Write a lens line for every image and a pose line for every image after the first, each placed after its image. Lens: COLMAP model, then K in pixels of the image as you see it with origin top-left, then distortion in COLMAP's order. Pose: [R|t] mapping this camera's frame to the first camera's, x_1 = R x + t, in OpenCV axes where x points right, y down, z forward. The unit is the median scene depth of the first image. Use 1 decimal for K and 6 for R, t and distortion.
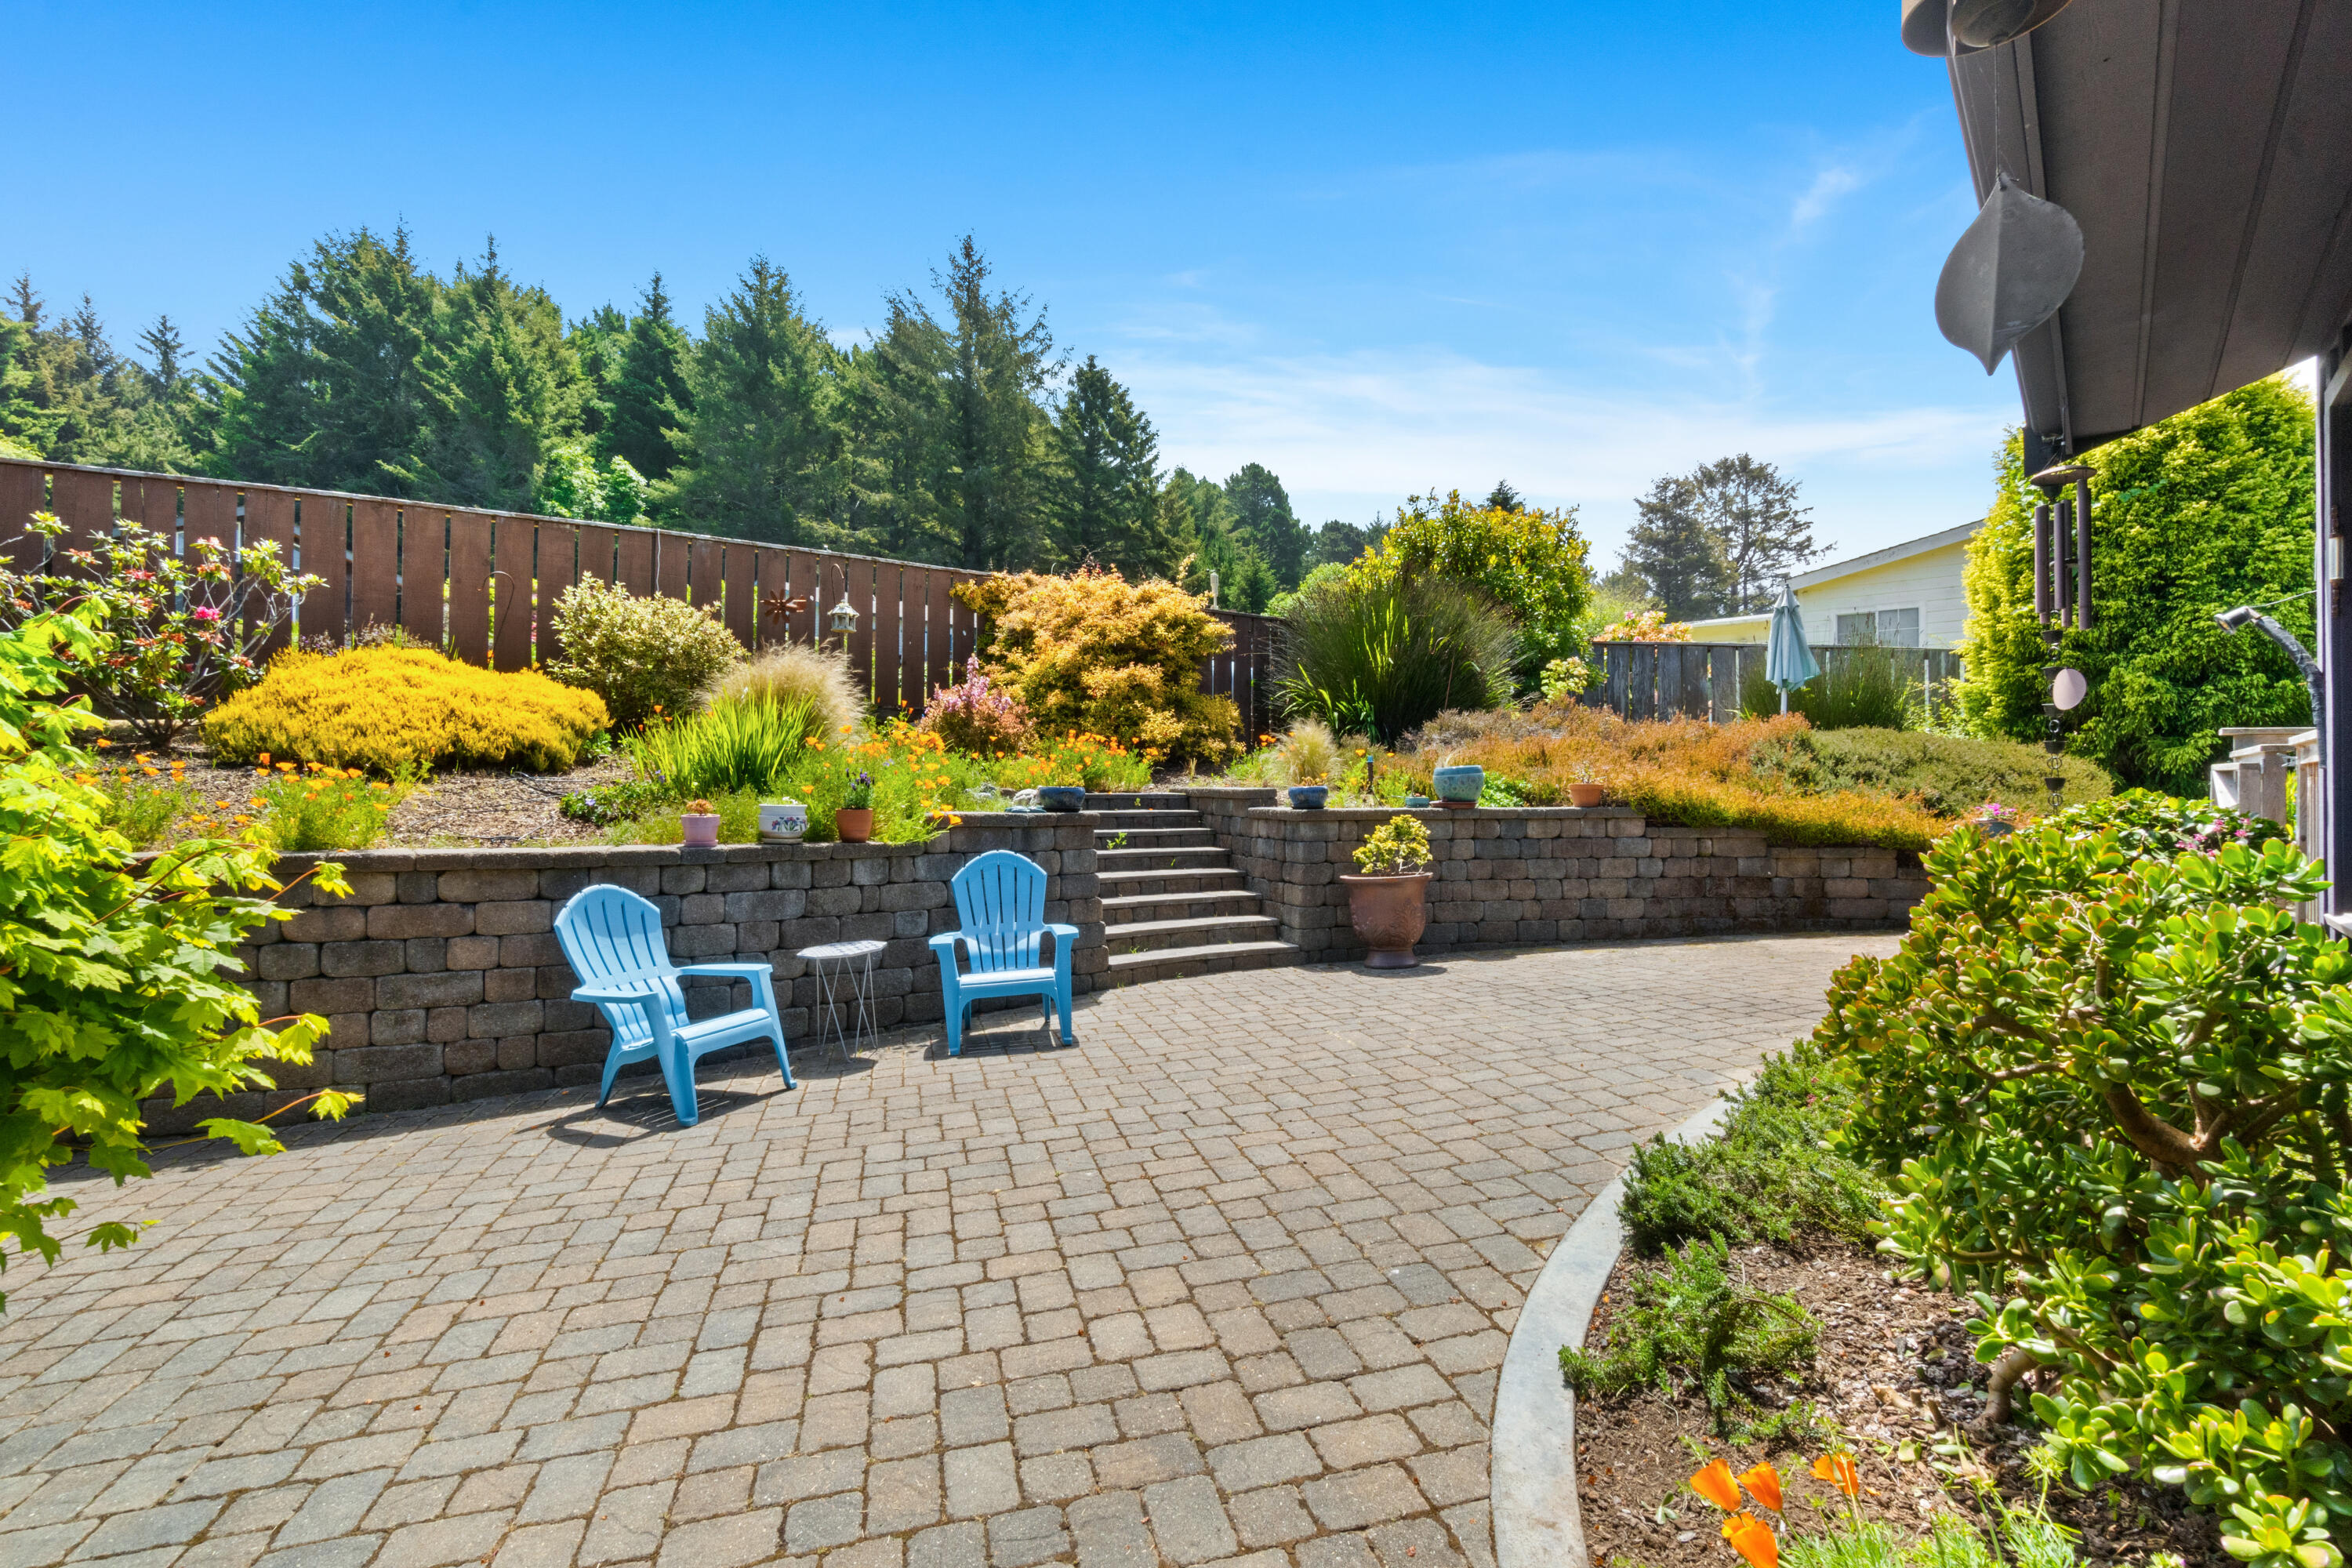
lens RADIAL K [[1087.8, 0, 1166.2], [0, 1087.8, 773.5], [0, 0, 1]] dist [-0.005376, 0.000370]
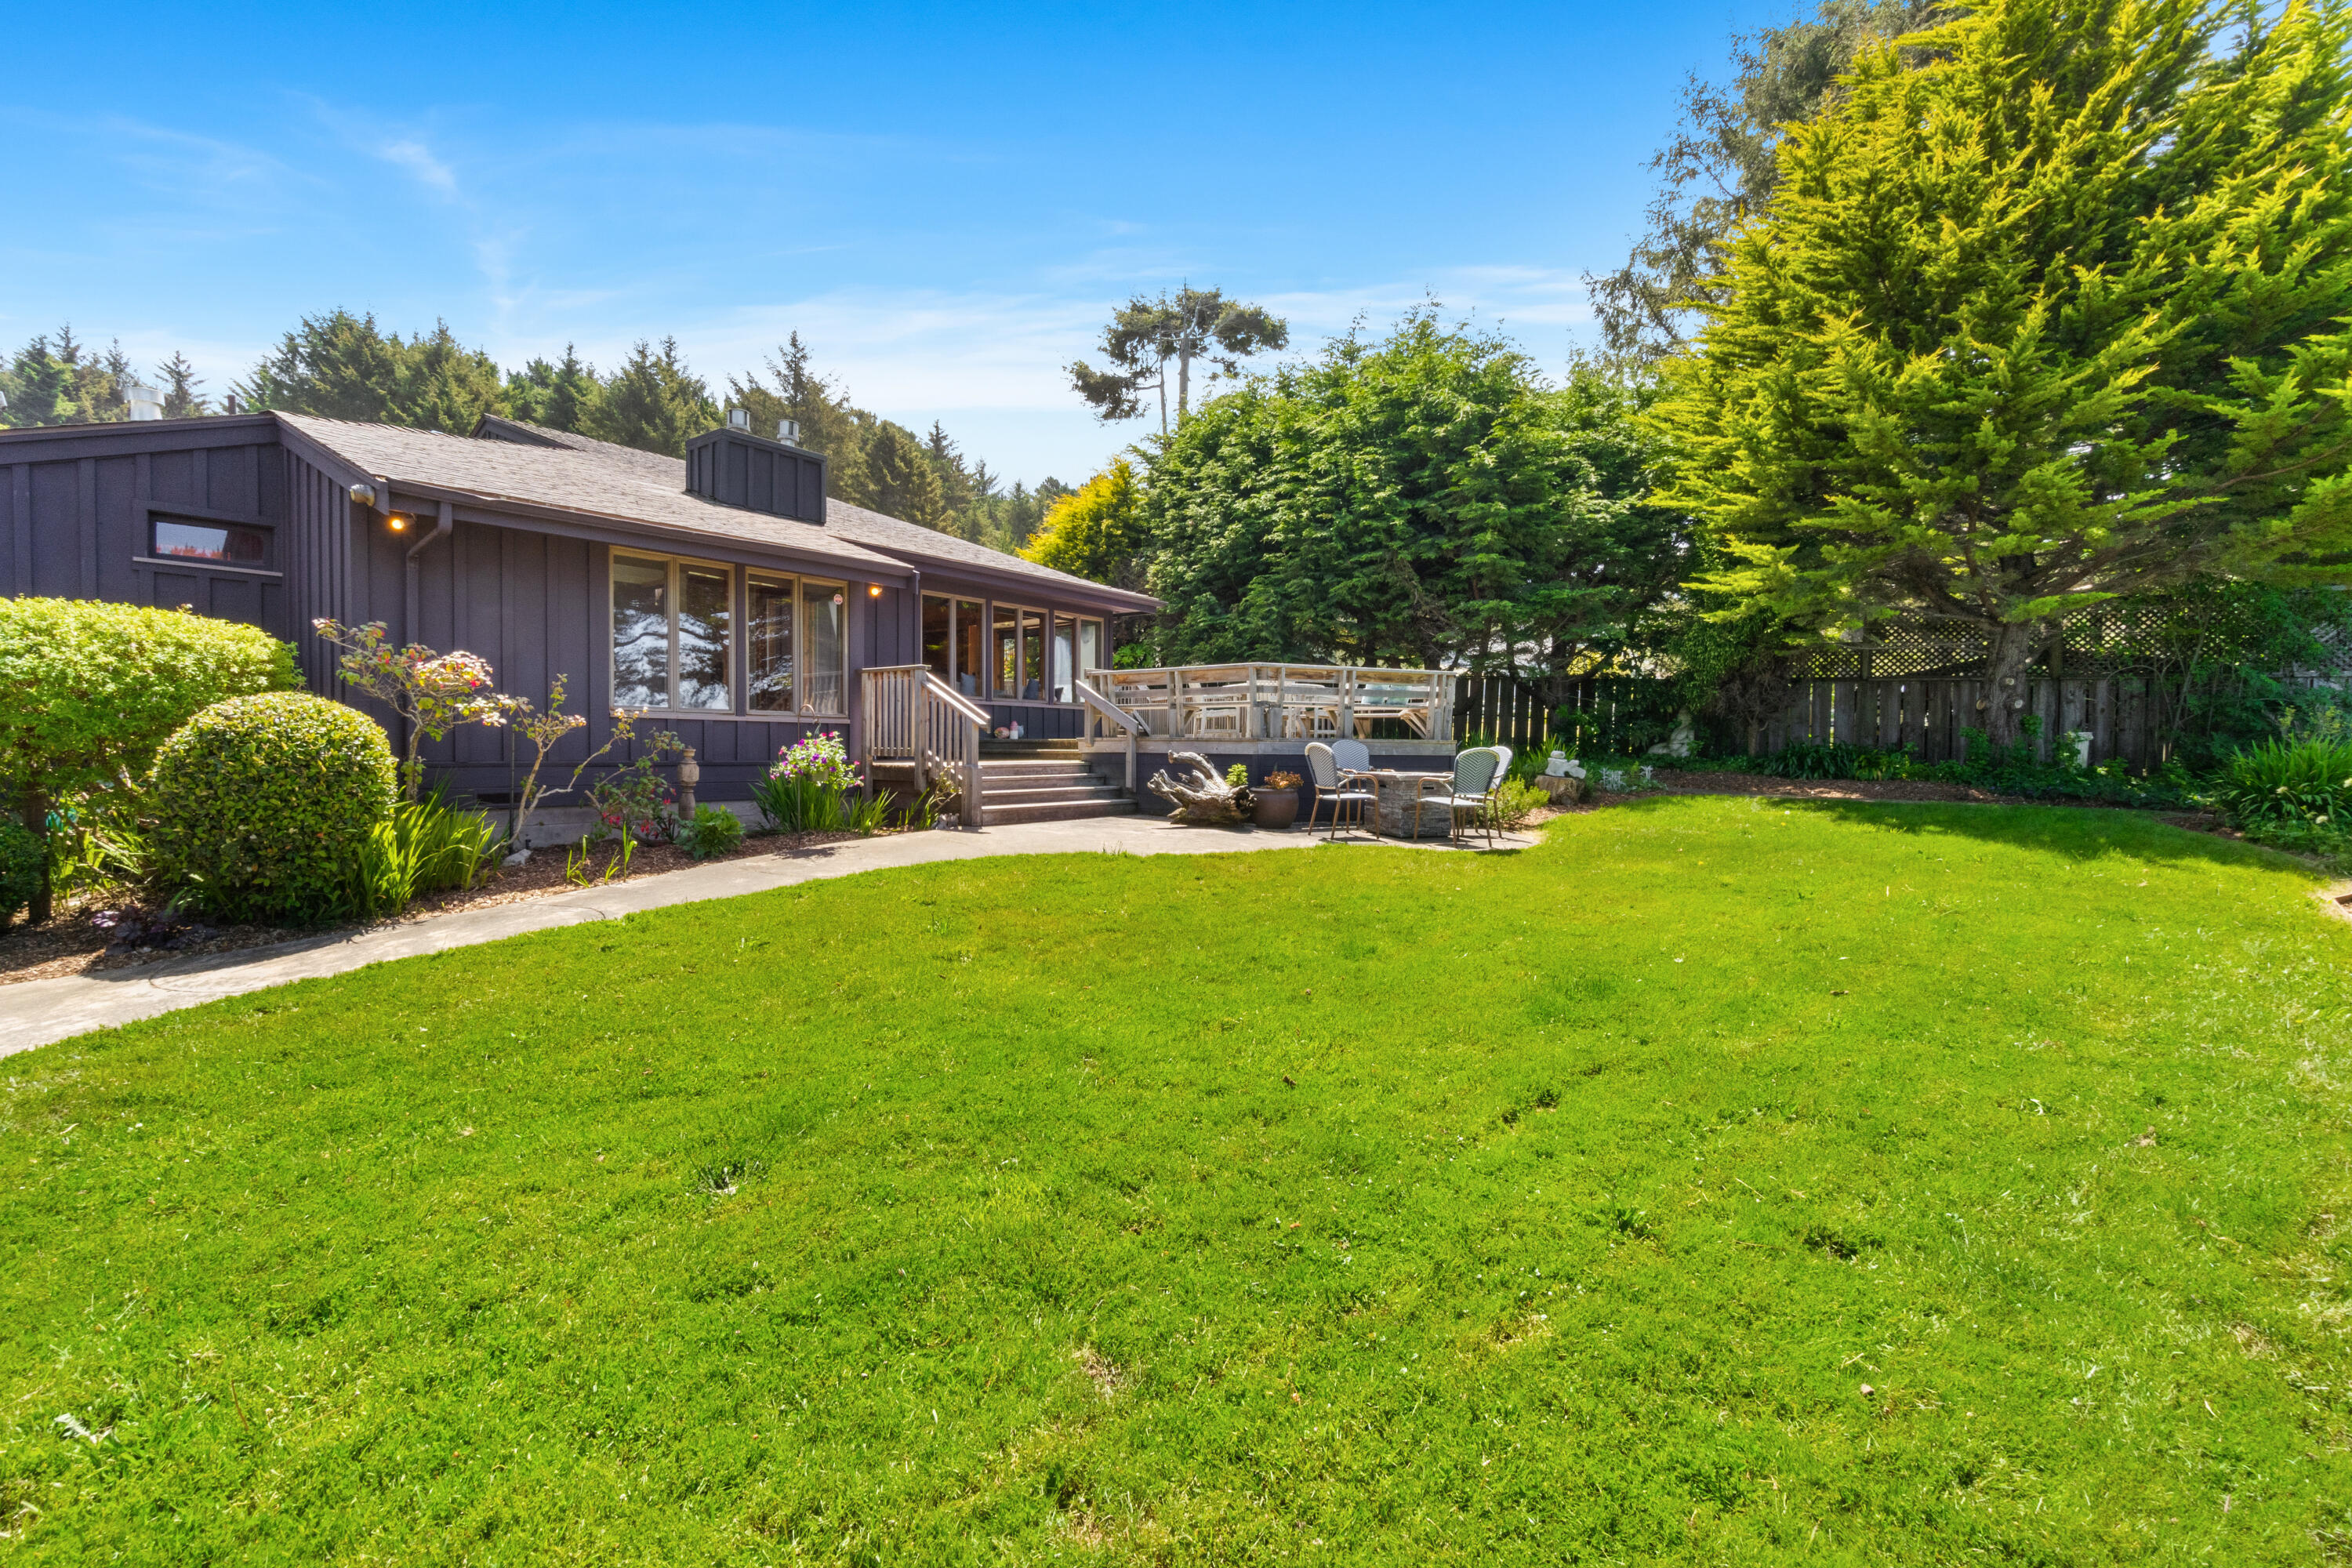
lens RADIAL K [[1016.1, 0, 1150.1], [0, 1016.1, 766.3], [0, 0, 1]] dist [-0.007481, 0.001862]
pose [[0.999496, 0.008667, 0.030537, 0.212551], [-0.009575, 0.999512, 0.029729, 0.008440], [-0.030264, -0.030007, 0.999091, -0.278597]]
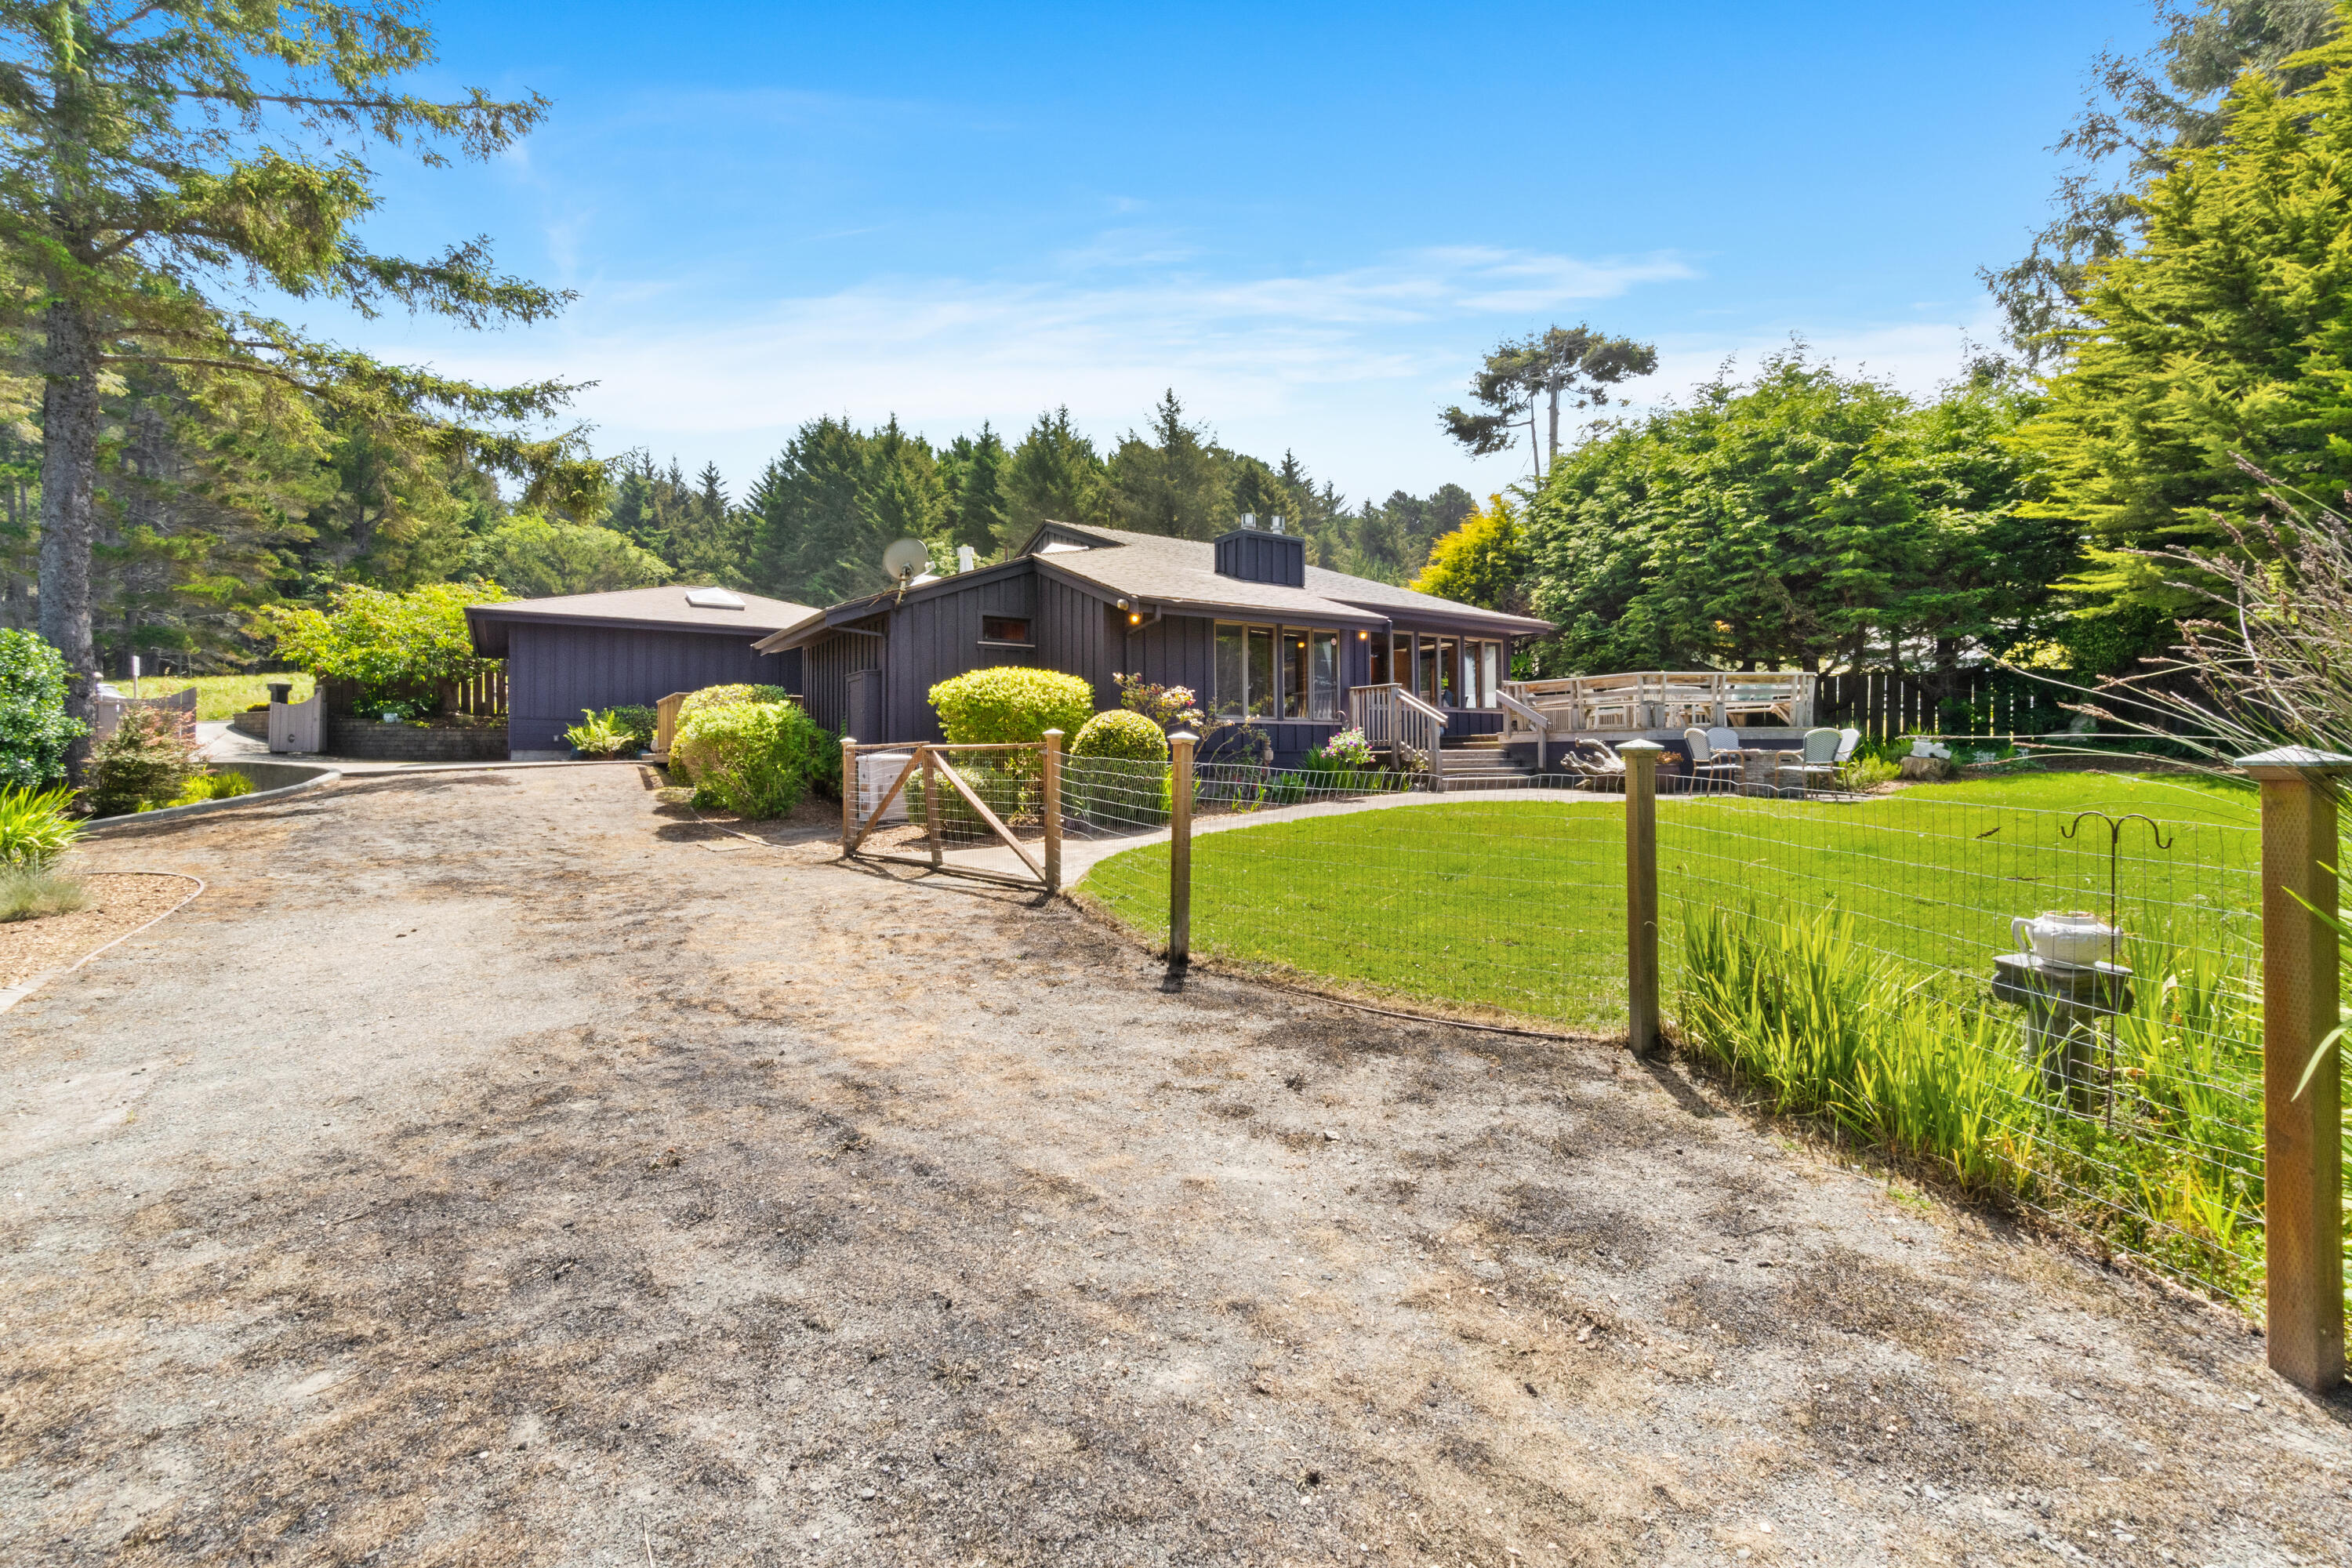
lens RADIAL K [[1016.1, 0, 1165.8], [0, 1016.1, 748.4], [0, 0, 1]] dist [-0.007481, 0.001862]
pose [[0.958208, -0.007944, -0.285962, 0.200595], [0.008107, 0.999967, -0.000615, 0.011635], [0.285957, -0.001729, 0.958241, -0.342704]]
